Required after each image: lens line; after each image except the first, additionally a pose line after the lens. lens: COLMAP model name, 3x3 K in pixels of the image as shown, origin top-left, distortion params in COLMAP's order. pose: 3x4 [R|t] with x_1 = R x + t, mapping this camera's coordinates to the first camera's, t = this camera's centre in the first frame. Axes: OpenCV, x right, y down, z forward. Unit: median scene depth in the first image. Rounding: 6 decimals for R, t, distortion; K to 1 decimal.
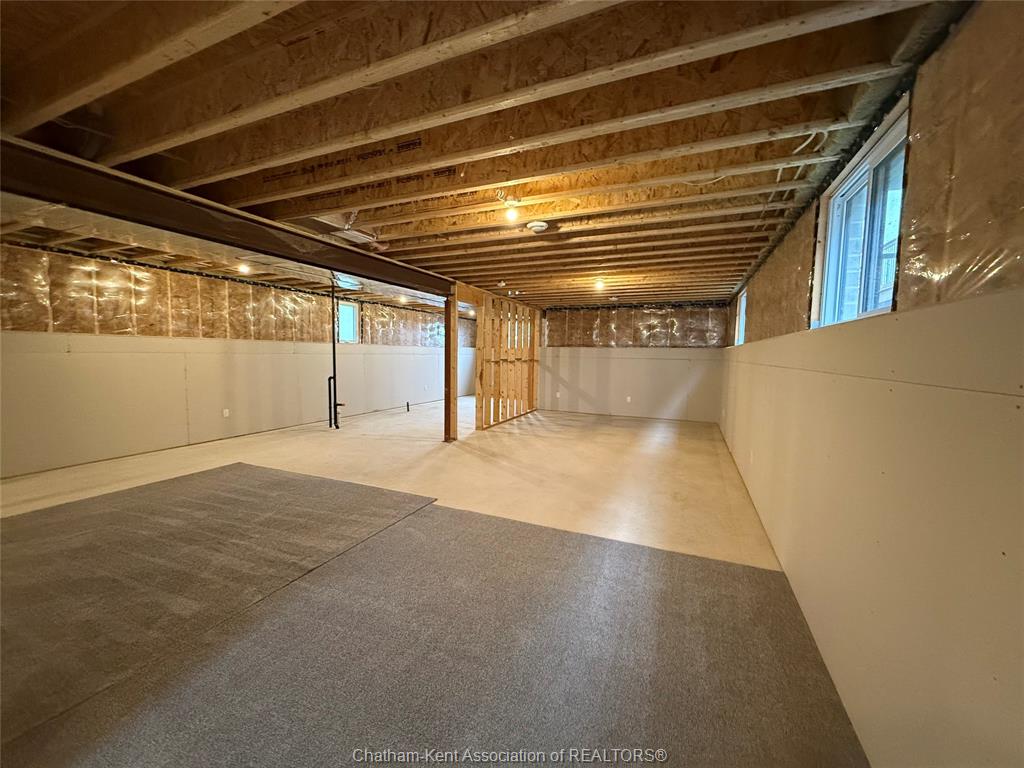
lens RADIAL K [[406.9, 0, 510.0], [0, 406.9, 381.1], [0, 0, 1]] dist [-0.001687, 0.000249]
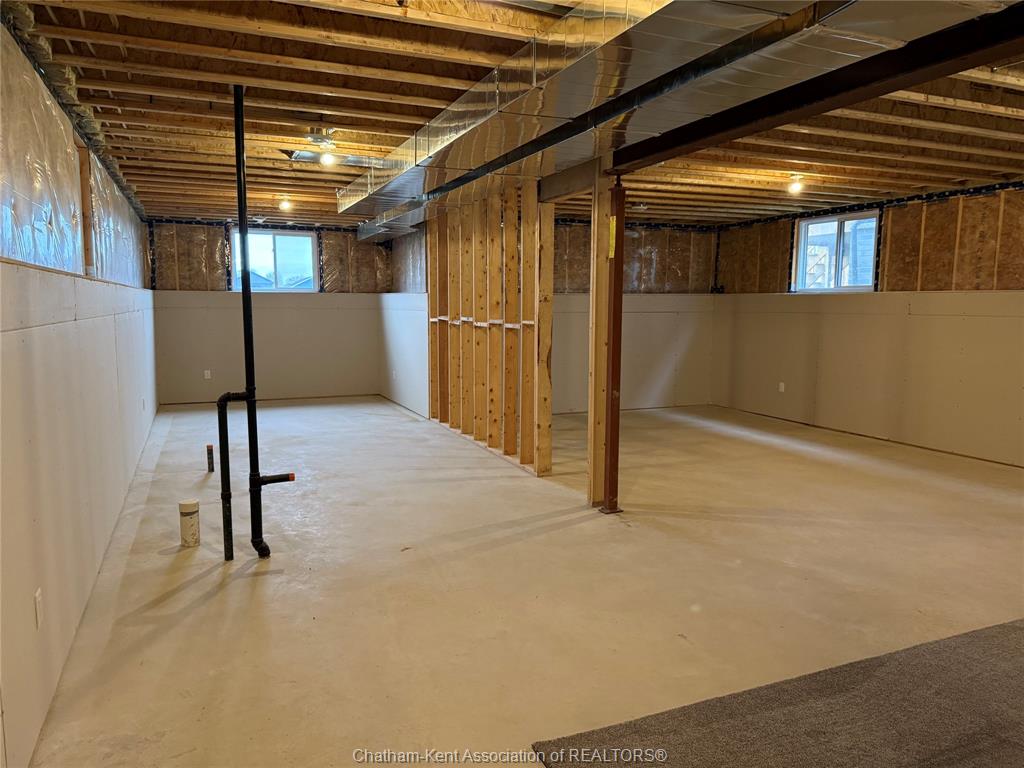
lens RADIAL K [[716.1, 0, 513.6], [0, 716.1, 387.9], [0, 0, 1]] dist [0.101840, -0.140470]
pose [[0.683097, -0.098233, 0.723691, -0.682791], [0.056068, 0.995042, 0.082143, -0.047884], [-0.728172, -0.015536, 0.685218, 0.477489]]
